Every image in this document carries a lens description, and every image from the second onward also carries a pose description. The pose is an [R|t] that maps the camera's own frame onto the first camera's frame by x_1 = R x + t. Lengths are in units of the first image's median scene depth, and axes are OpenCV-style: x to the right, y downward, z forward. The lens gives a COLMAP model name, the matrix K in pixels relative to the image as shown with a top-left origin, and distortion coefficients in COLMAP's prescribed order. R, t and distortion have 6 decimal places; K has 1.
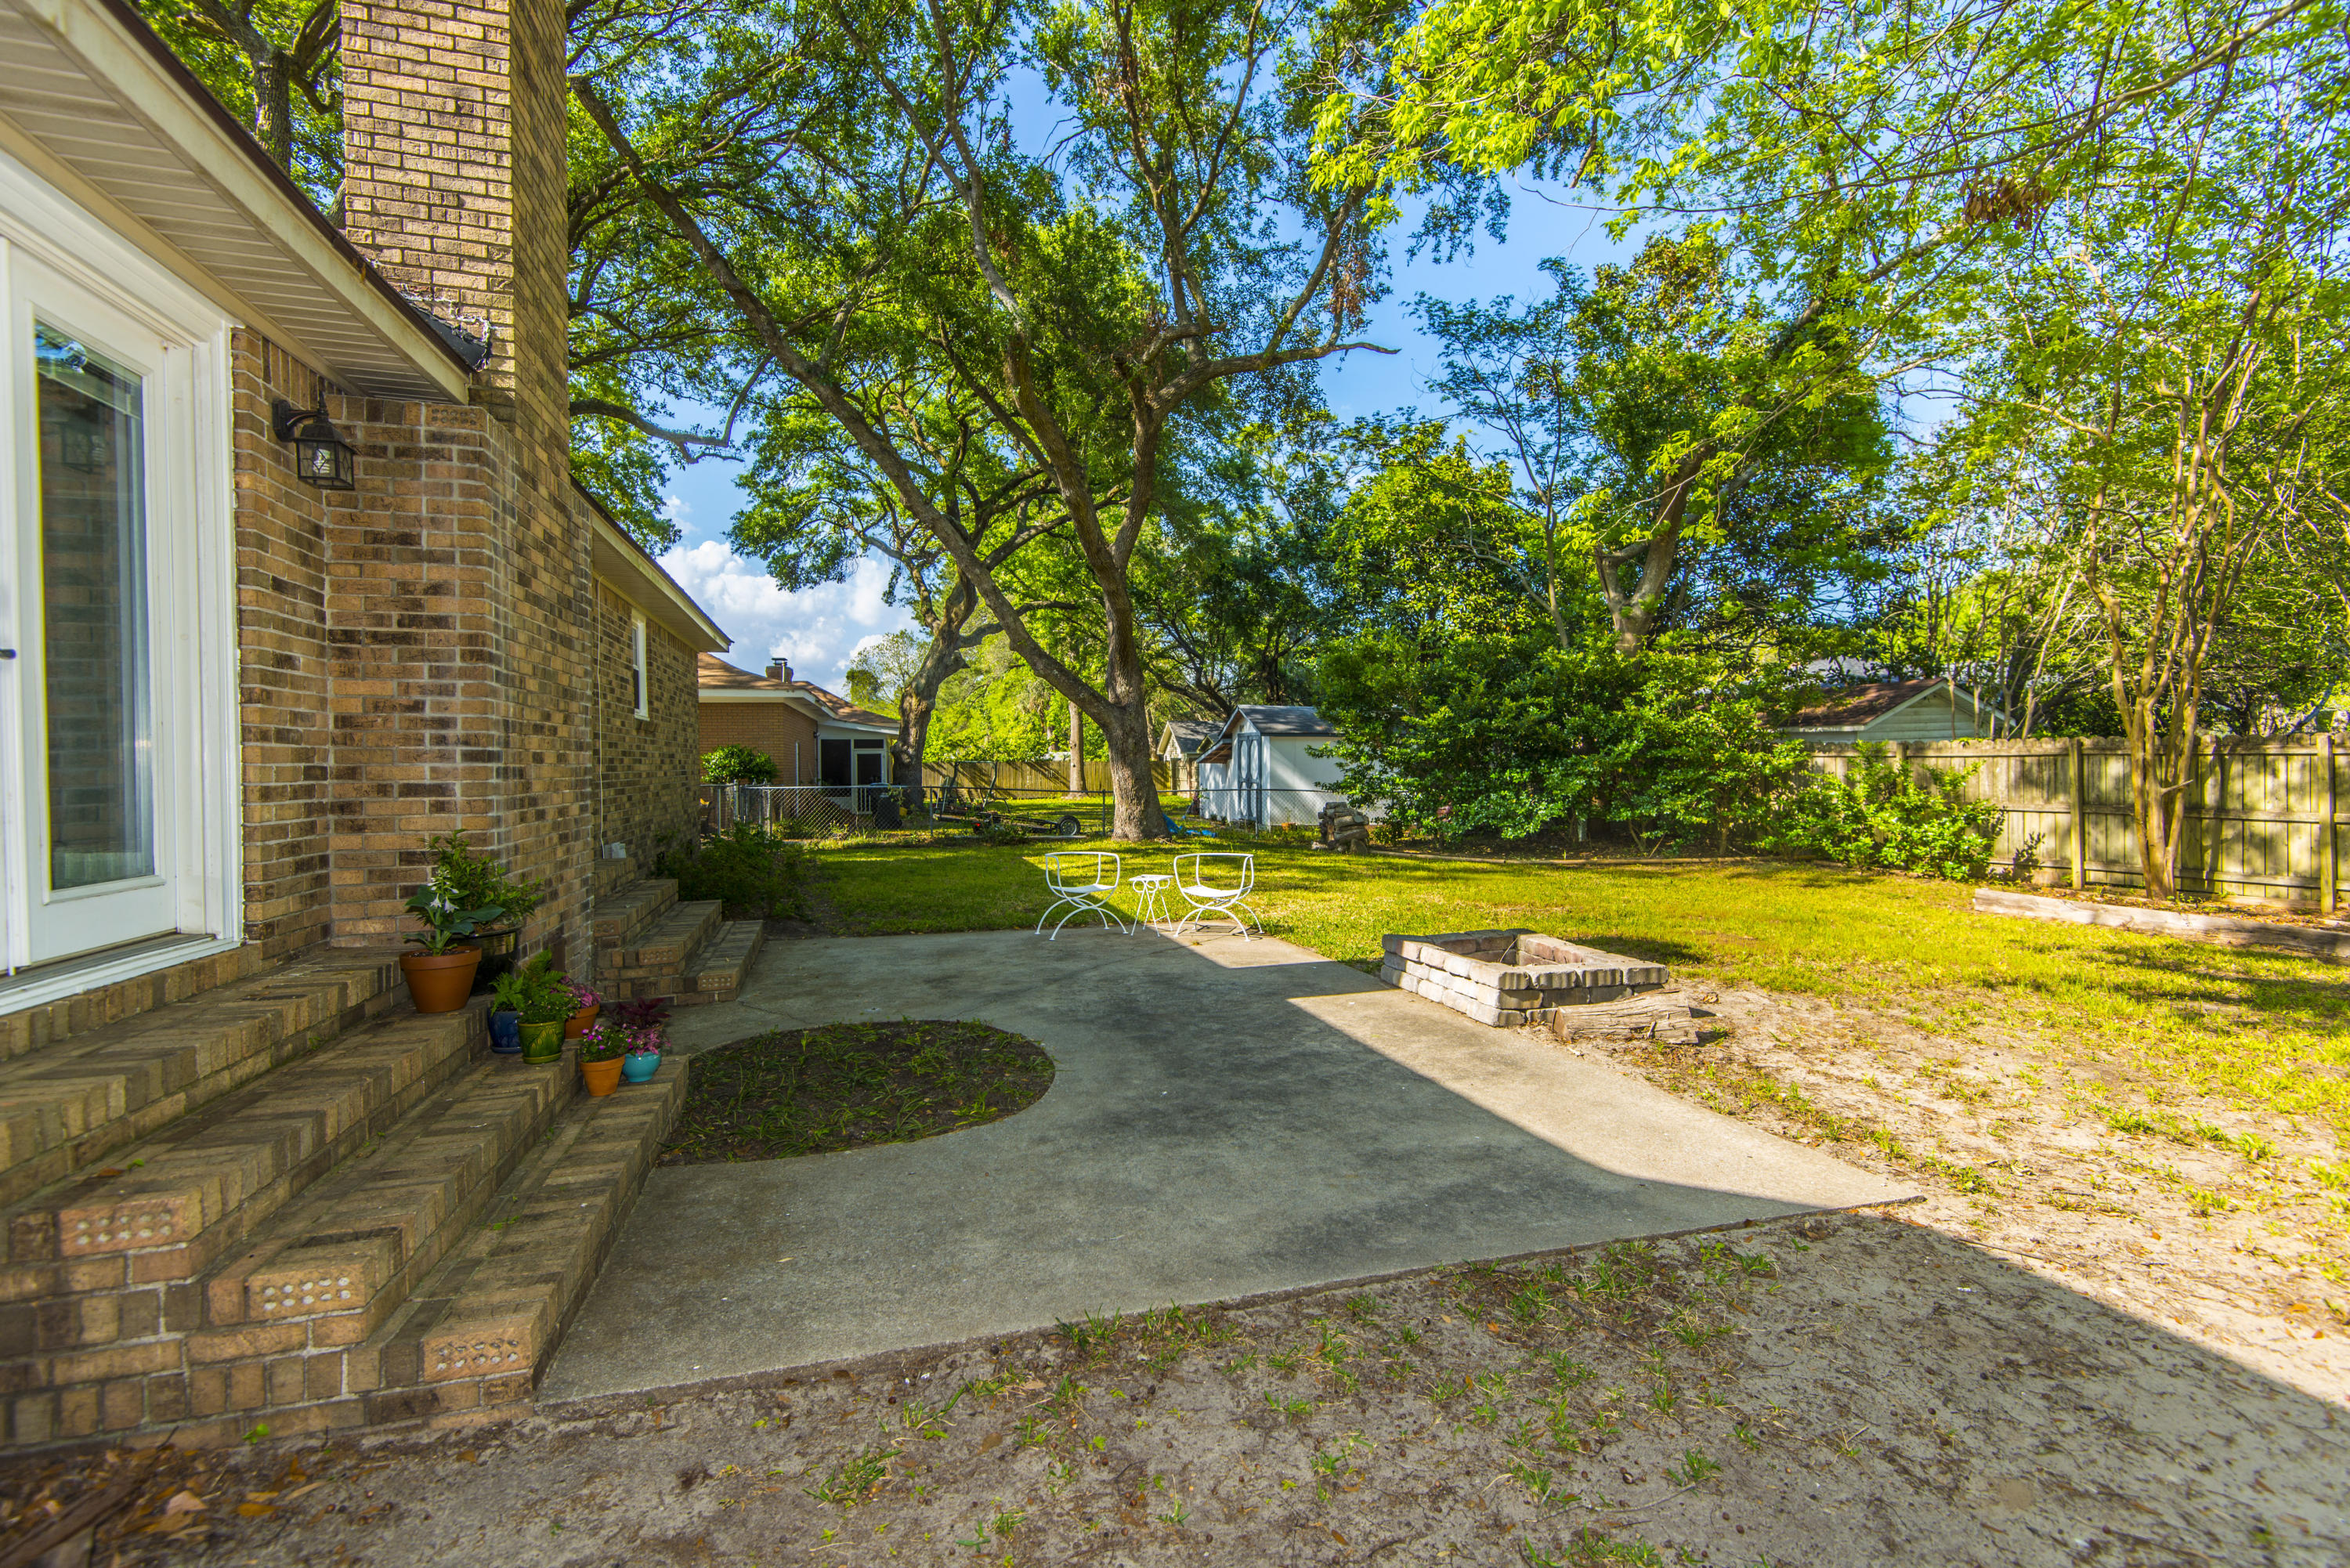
lens RADIAL K [[1061.3, 0, 1184.5], [0, 1061.3, 775.7], [0, 0, 1]] dist [0.033303, -0.019822]
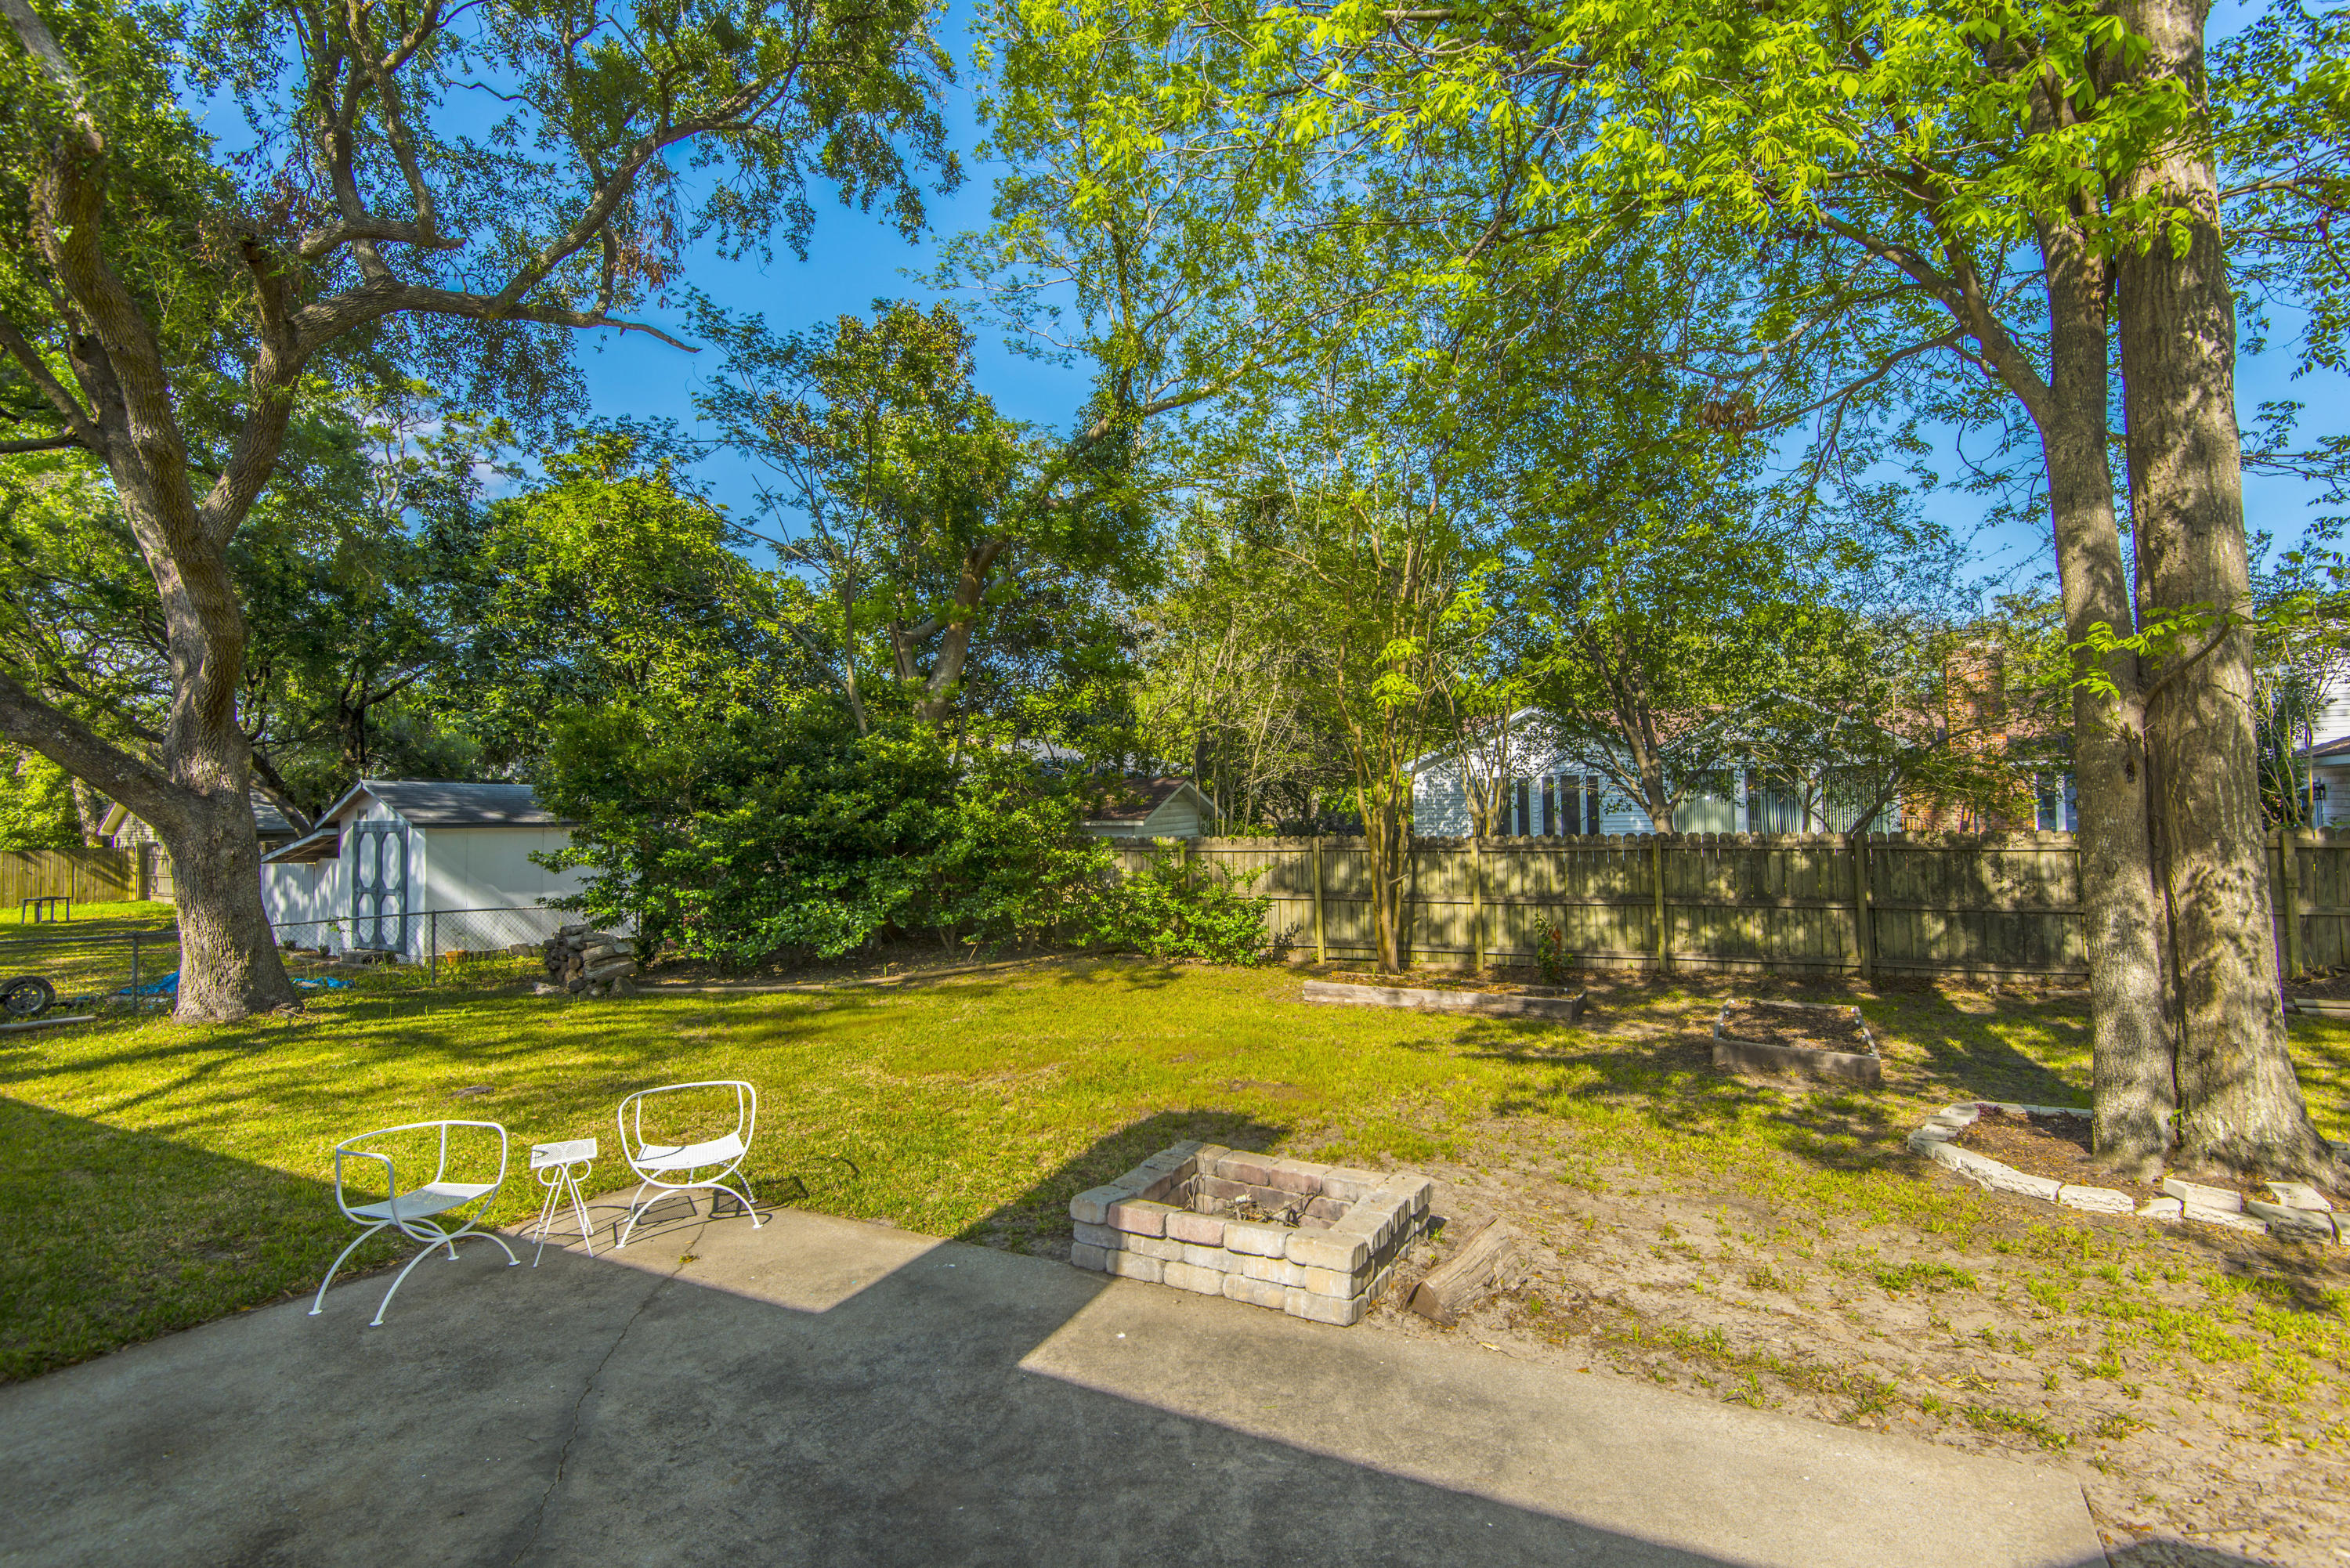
lens RADIAL K [[1119.5, 0, 1175.0], [0, 1119.5, 784.0], [0, 0, 1]] dist [0.002325, 0.000557]
pose [[0.709943, 0.011978, 0.704157, -0.120380], [0.018980, 0.999167, -0.036132, -0.041184], [-0.704003, 0.039016, 0.709124, 0.172690]]
